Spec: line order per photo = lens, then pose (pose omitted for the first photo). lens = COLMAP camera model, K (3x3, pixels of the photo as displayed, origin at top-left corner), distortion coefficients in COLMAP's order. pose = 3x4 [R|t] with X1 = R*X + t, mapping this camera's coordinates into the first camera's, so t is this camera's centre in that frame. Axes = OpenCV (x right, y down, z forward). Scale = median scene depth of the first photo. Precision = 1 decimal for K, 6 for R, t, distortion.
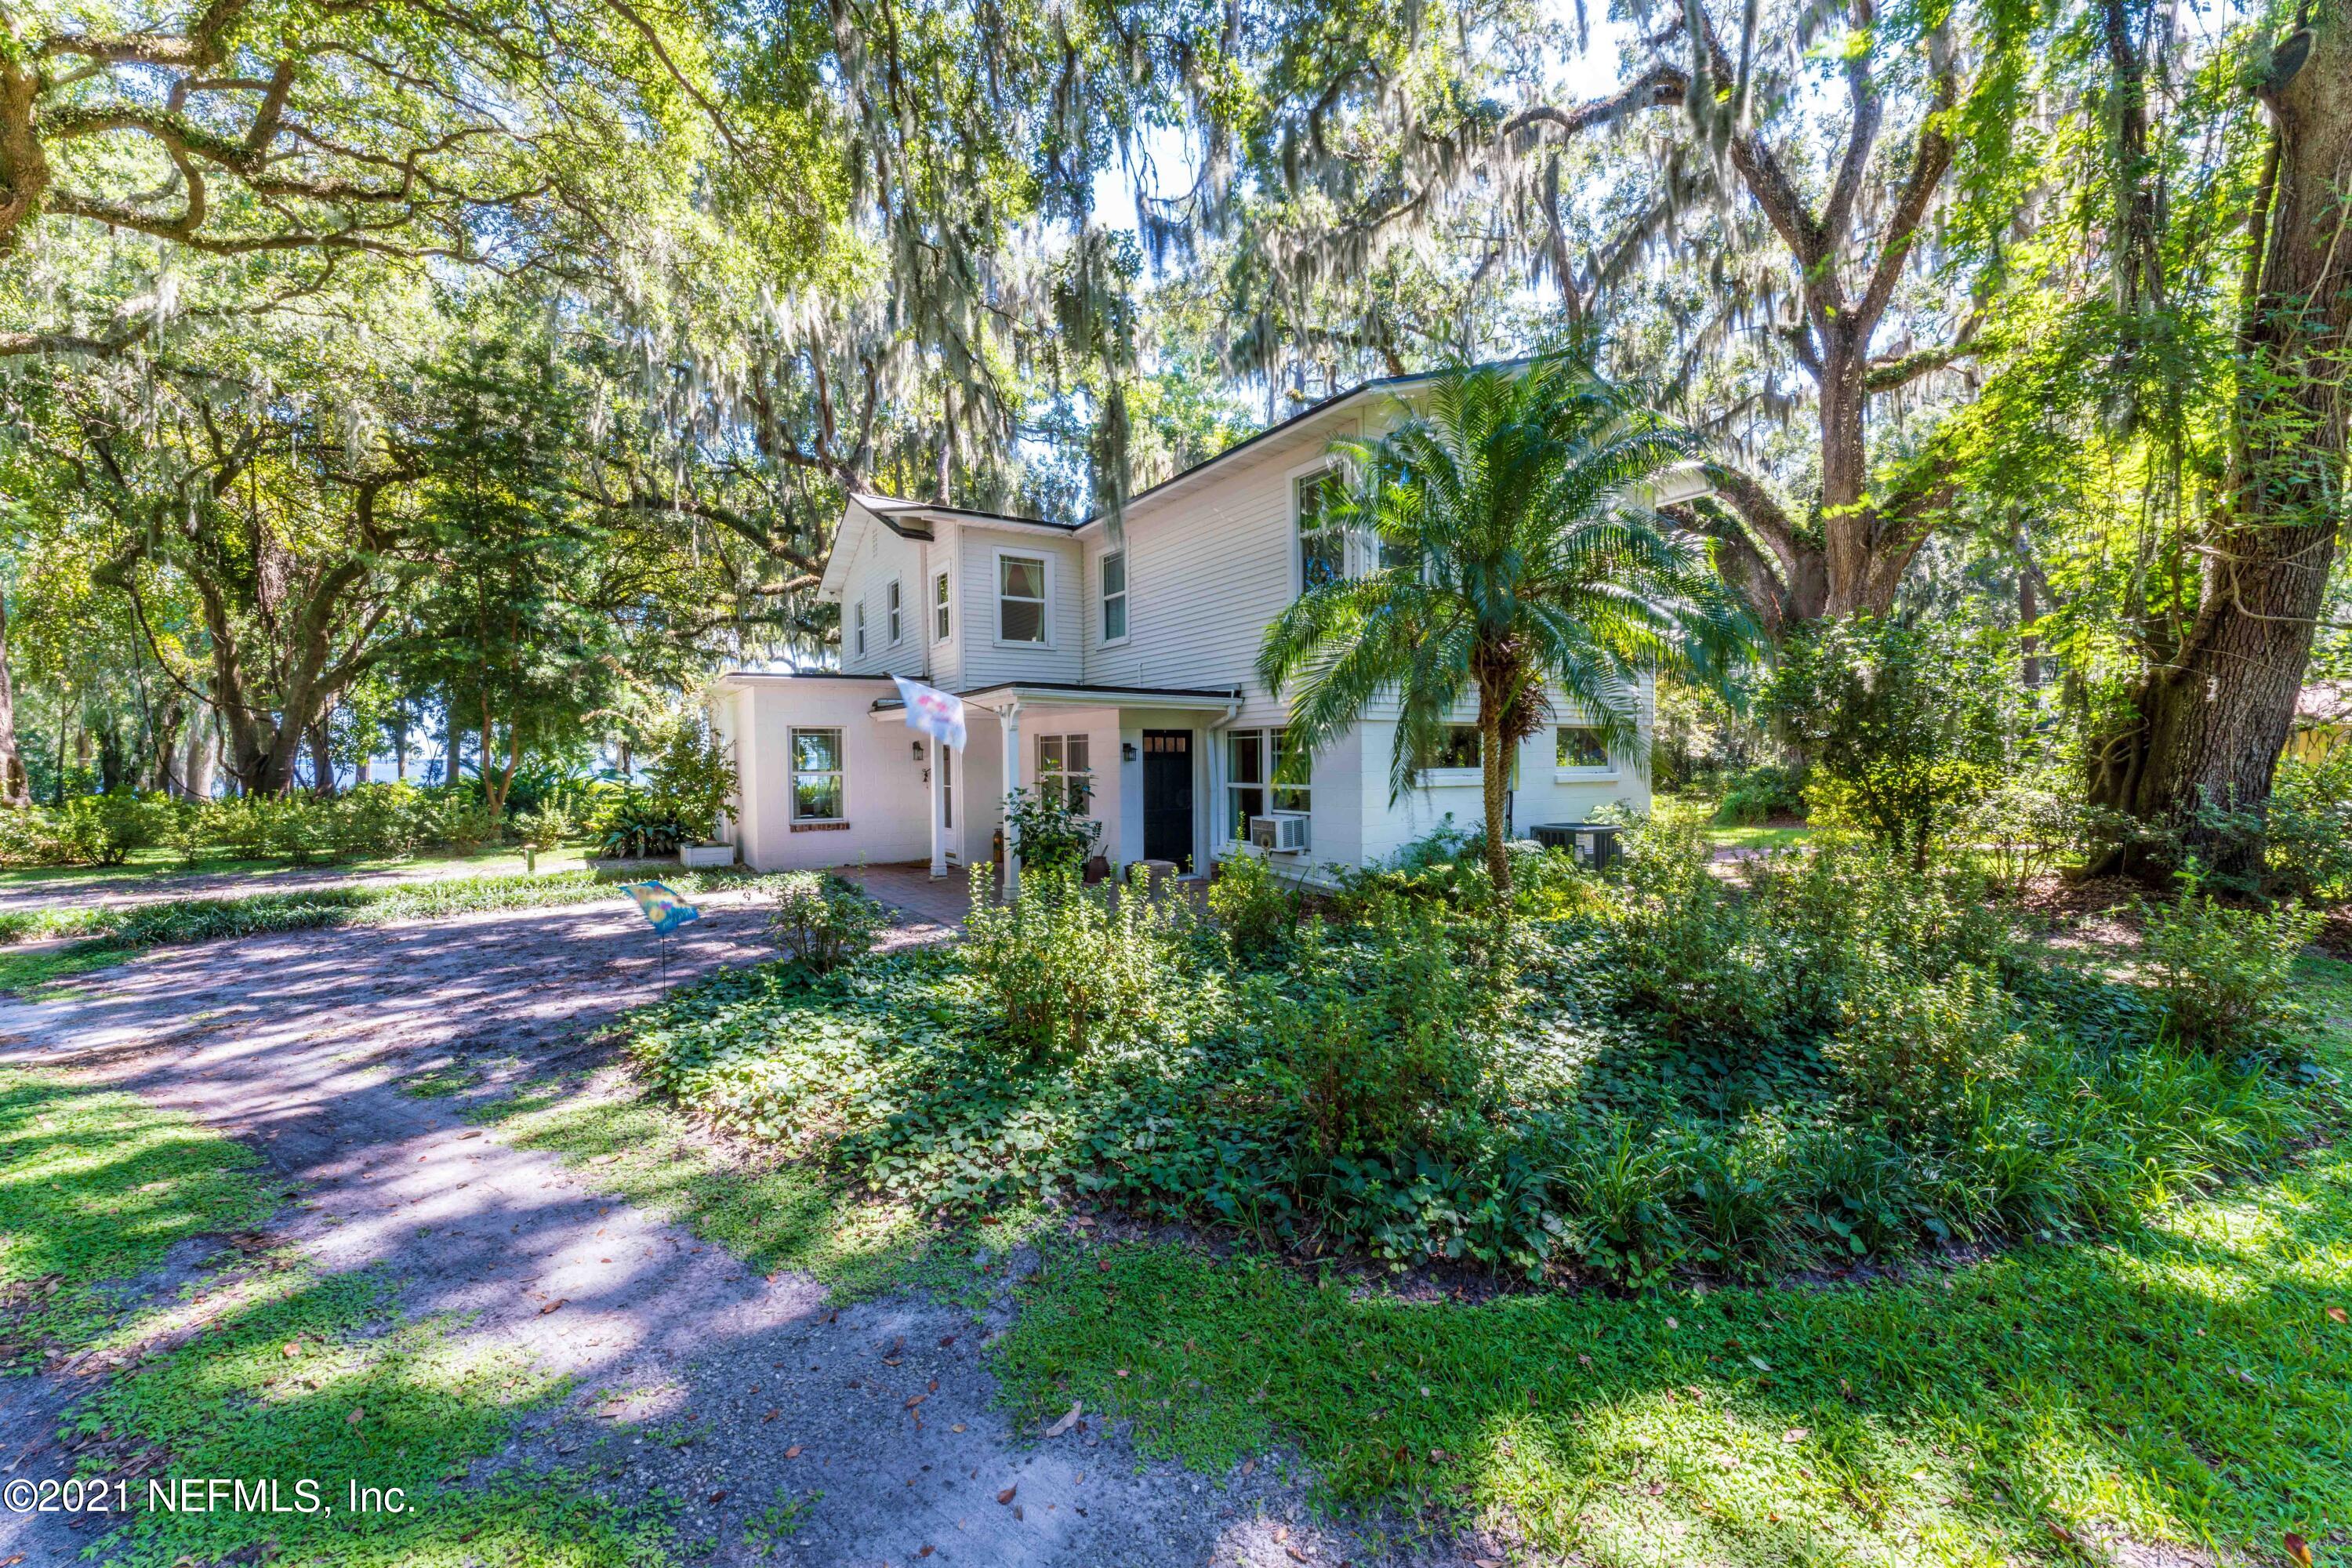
lens RADIAL K [[927.9, 0, 1182.2], [0, 927.9, 780.0], [0, 0, 1]] dist [0.001192, 0.000776]
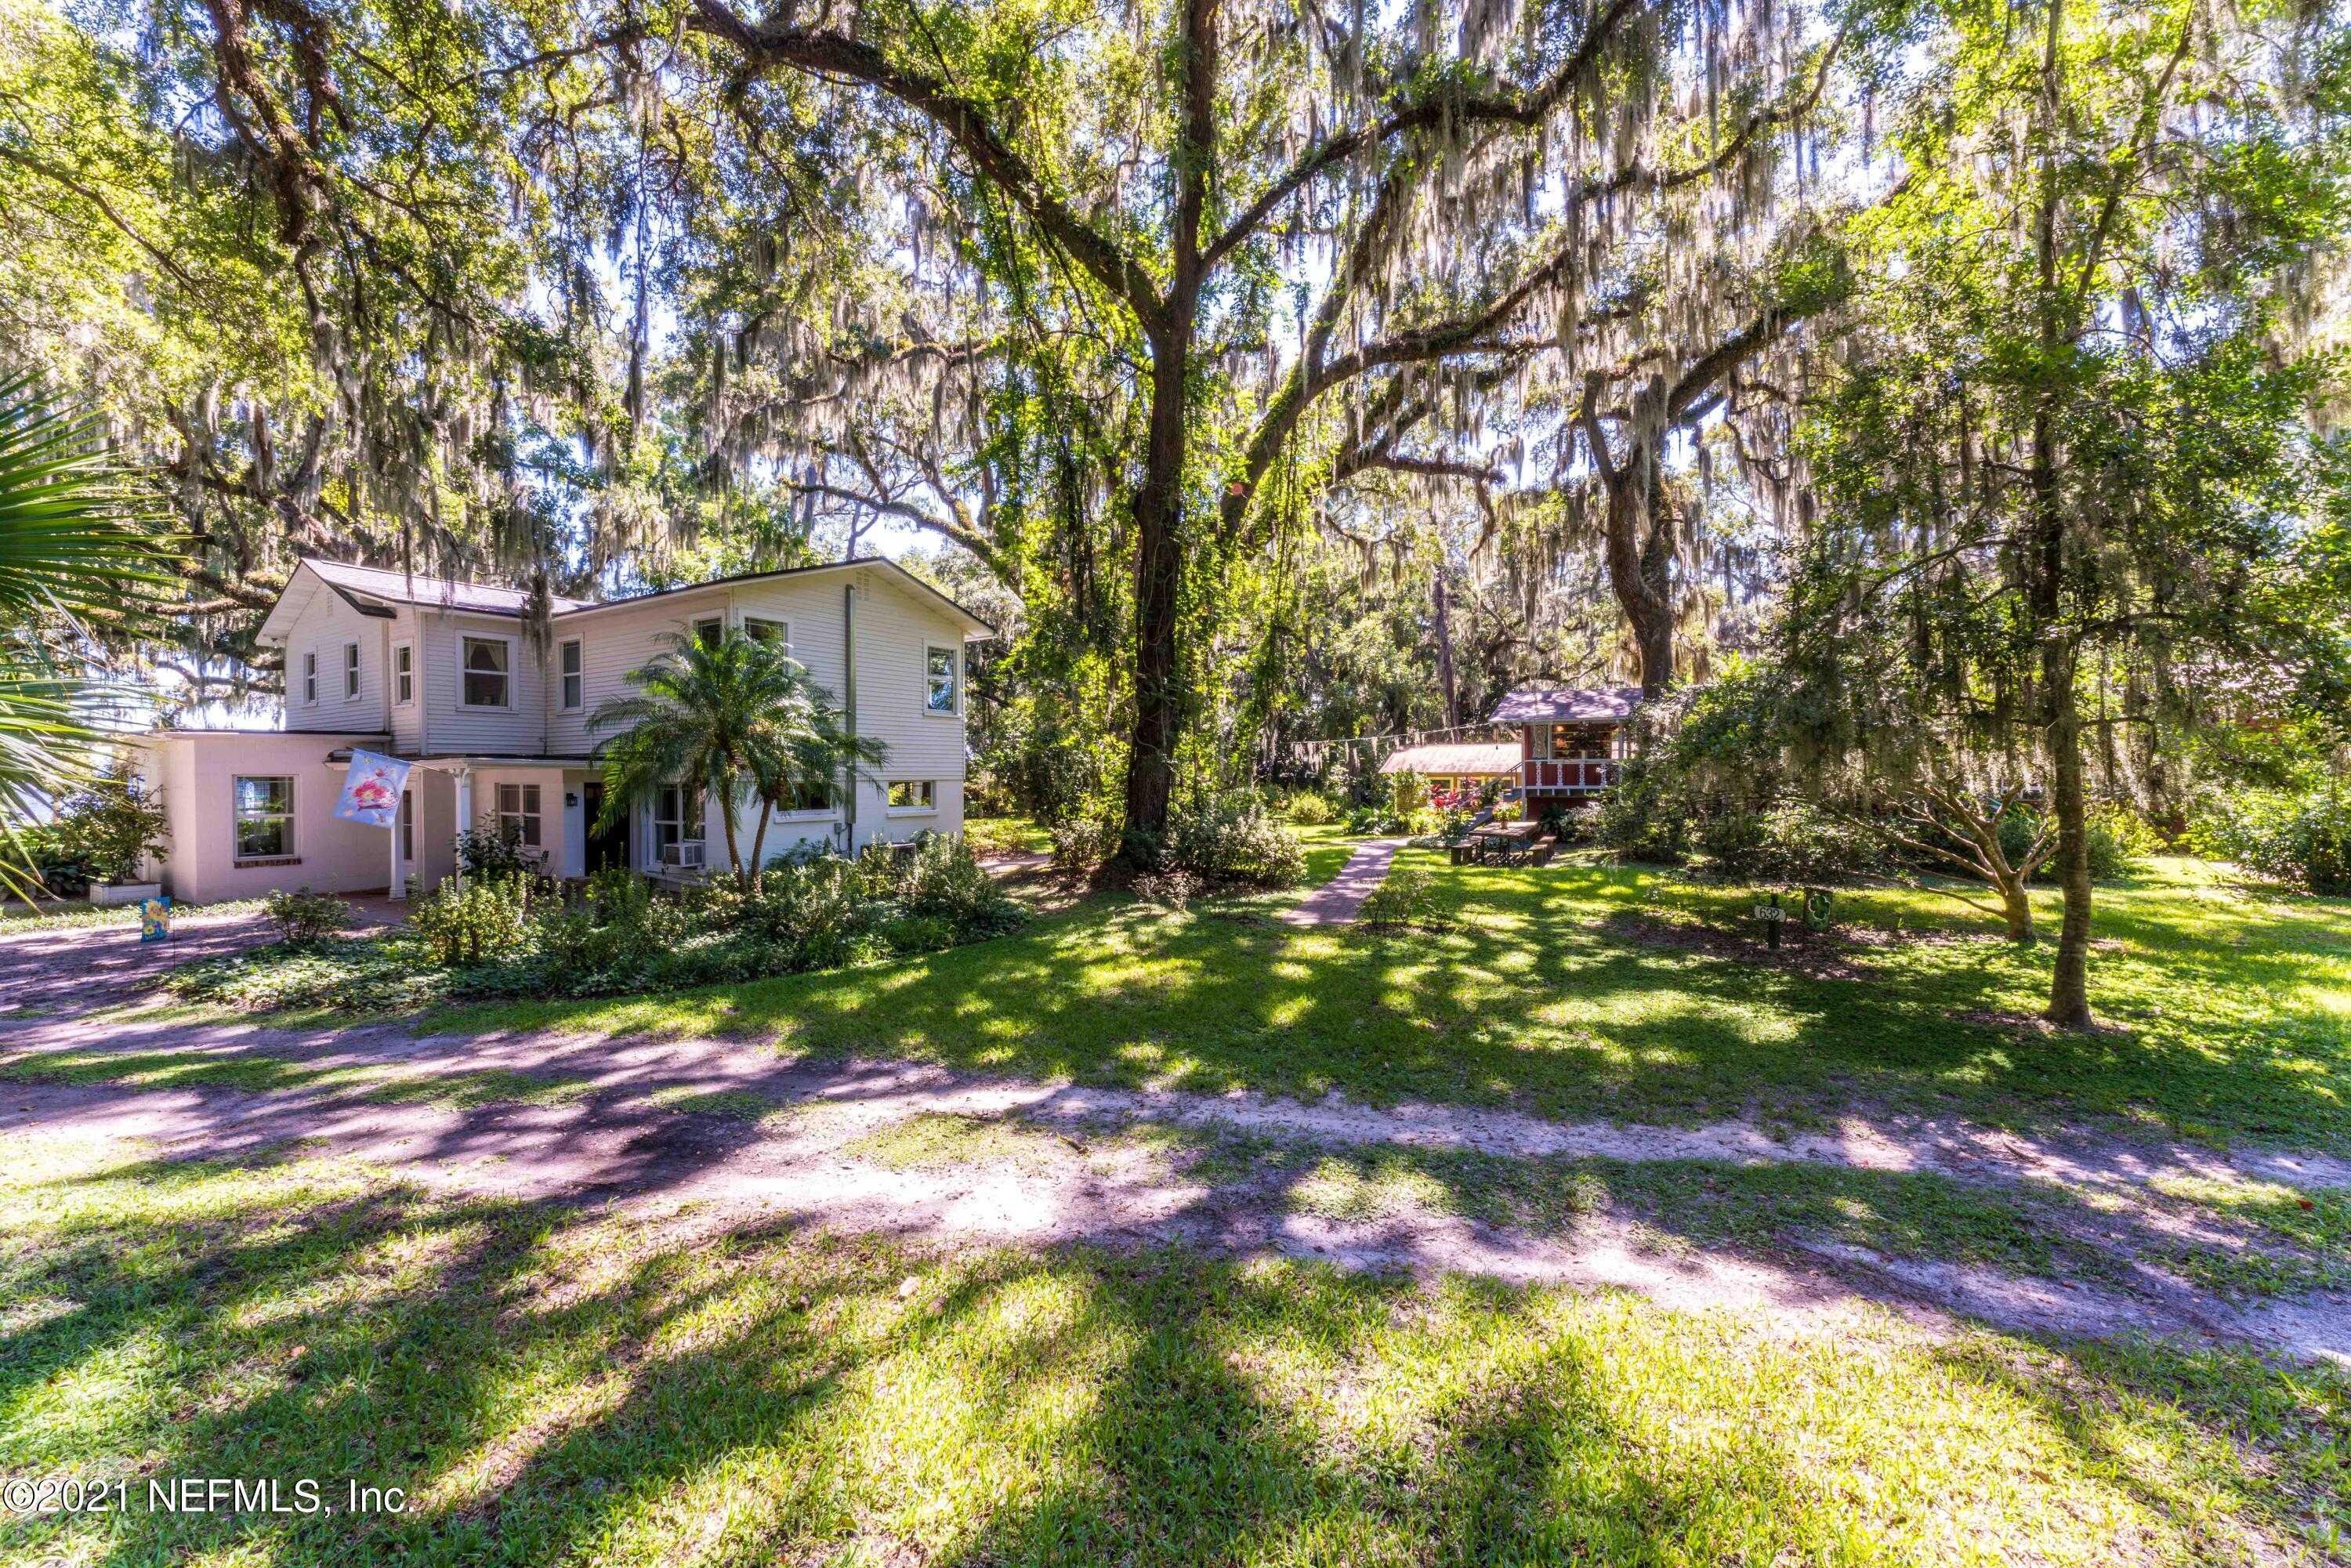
lens RADIAL K [[927.4, 0, 1181.7], [0, 927.4, 780.0], [0, 0, 1]] dist [0.001192, 0.000776]
pose [[0.907079, -0.001934, 0.420957, 0.148183], [0.007846, 0.999893, -0.012315, -0.028284], [-0.420888, 0.014473, 0.906997, -0.512836]]
